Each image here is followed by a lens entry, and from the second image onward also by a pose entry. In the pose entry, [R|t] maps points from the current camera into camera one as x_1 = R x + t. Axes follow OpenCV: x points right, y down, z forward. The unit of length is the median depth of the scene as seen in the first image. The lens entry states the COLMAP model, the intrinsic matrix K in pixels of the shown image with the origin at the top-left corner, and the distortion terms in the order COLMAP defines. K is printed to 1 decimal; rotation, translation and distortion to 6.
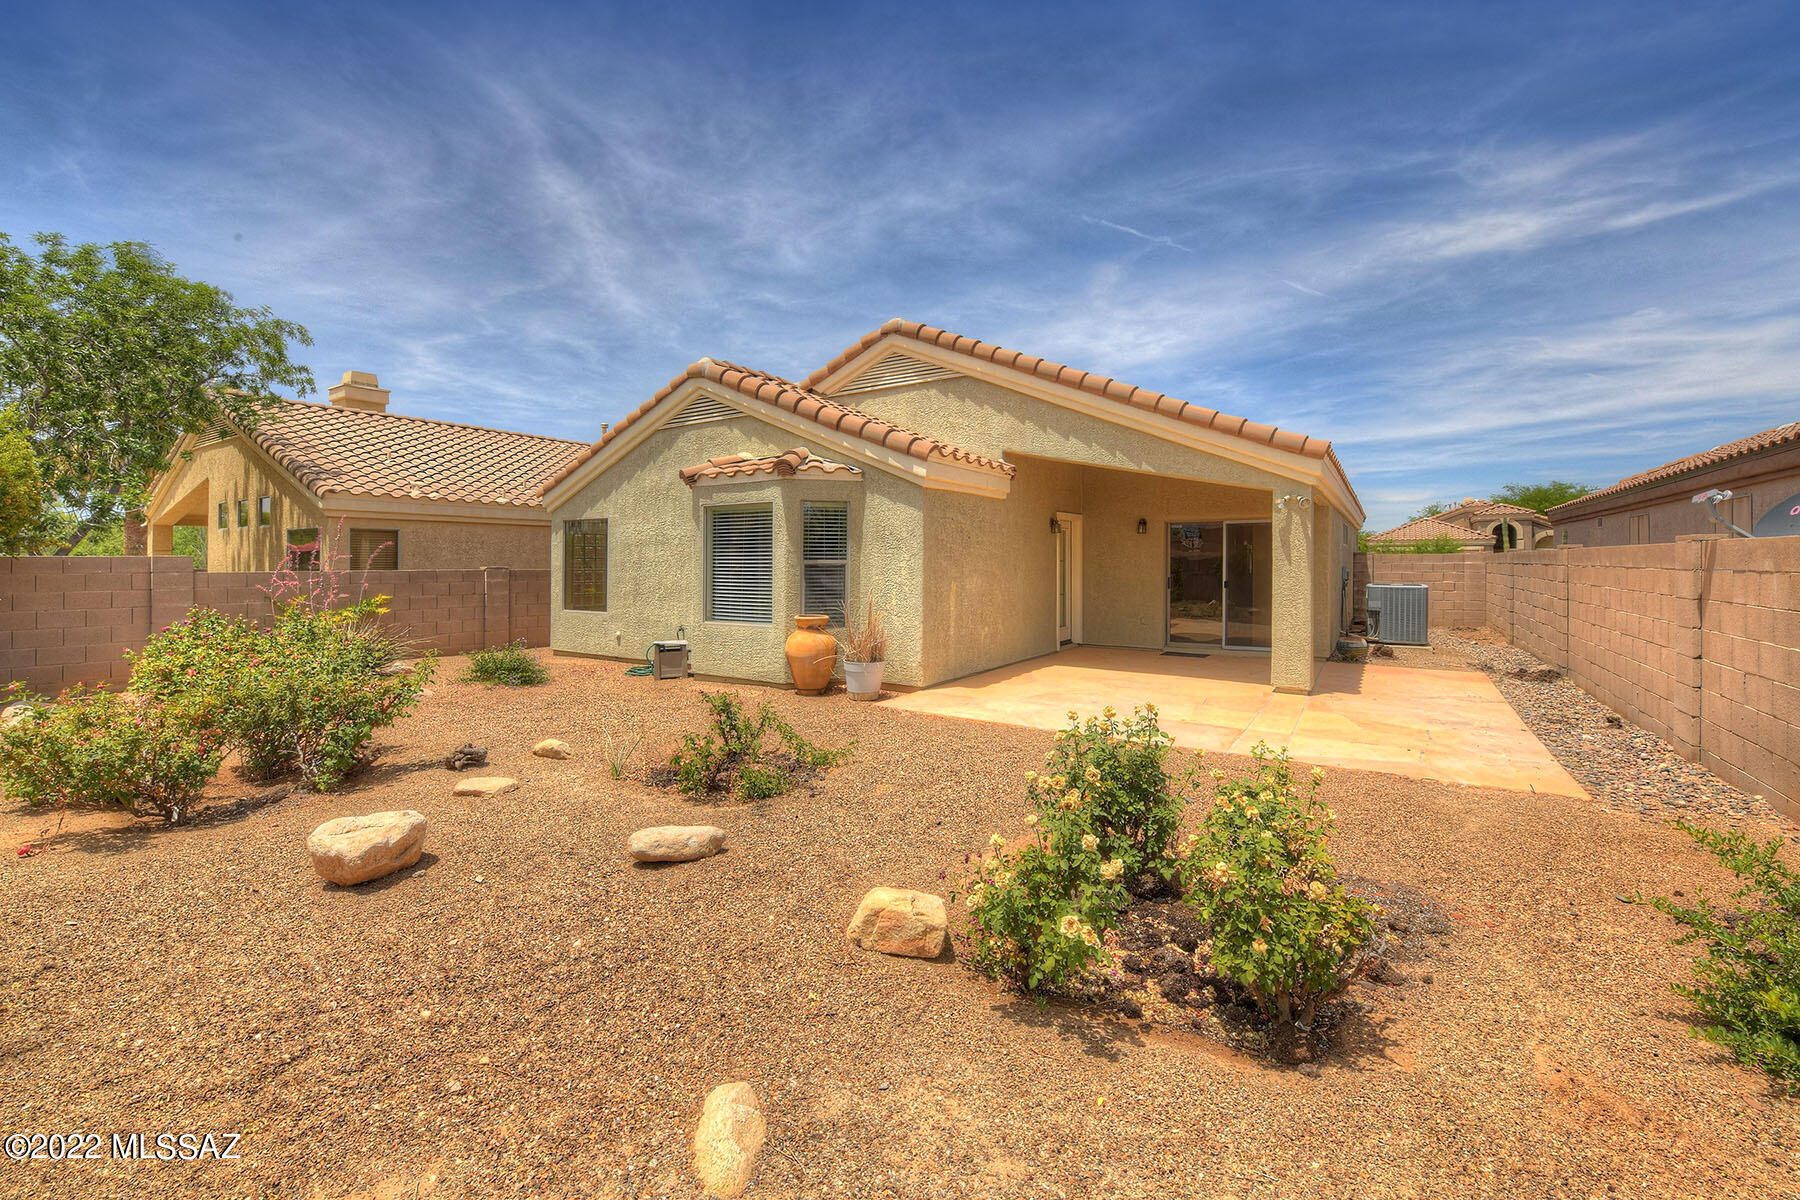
lens RADIAL K [[782.0, 0, 1039.0], [0, 782.0, 565.7], [0, 0, 1]] dist [-0.012527, -0.004497]
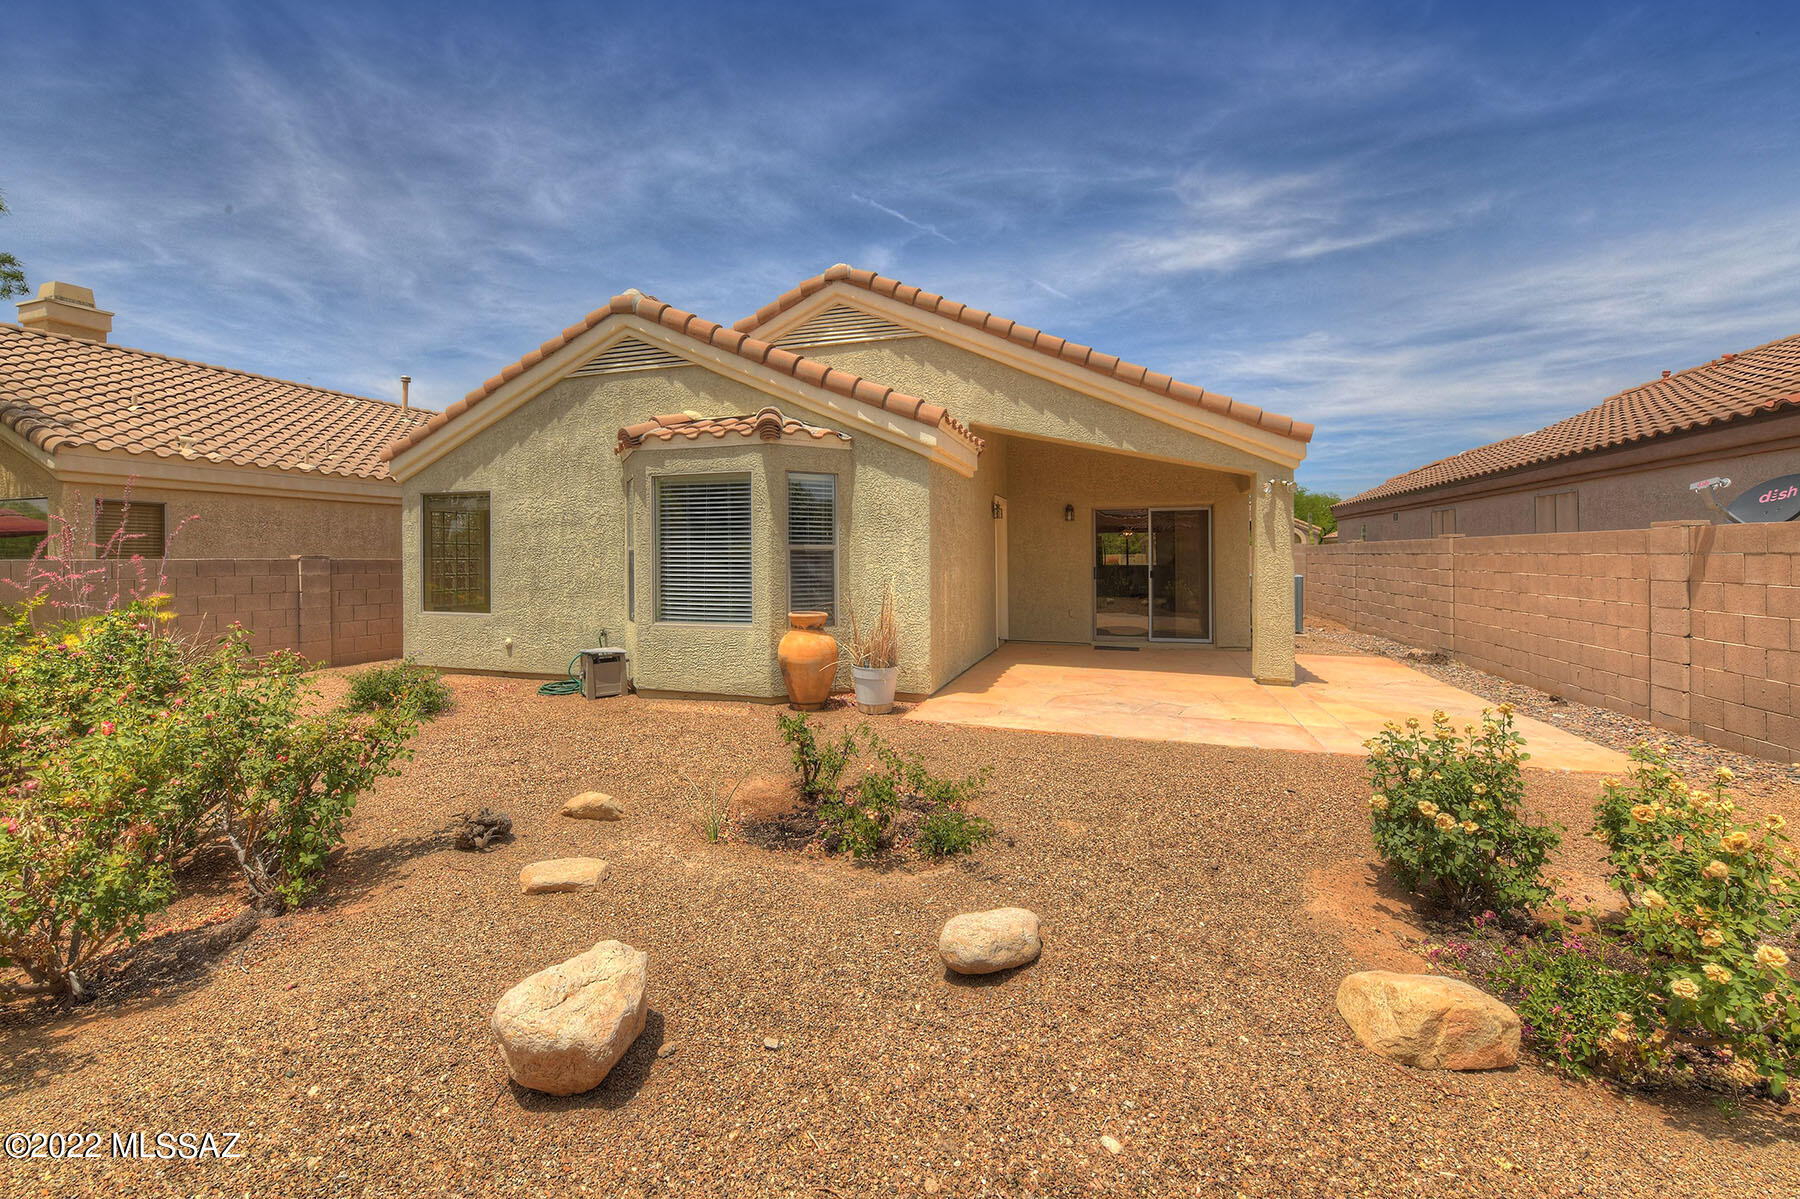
lens RADIAL K [[782.0, 0, 923.9], [0, 782.0, 575.4], [0, 0, 1]] dist [-0.012527, -0.004497]
pose [[0.975023, -0.006769, 0.222001, -0.293753], [0.002818, 0.999832, 0.018112, 0.008903], [-0.222086, -0.017034, 0.974878, 0.148769]]
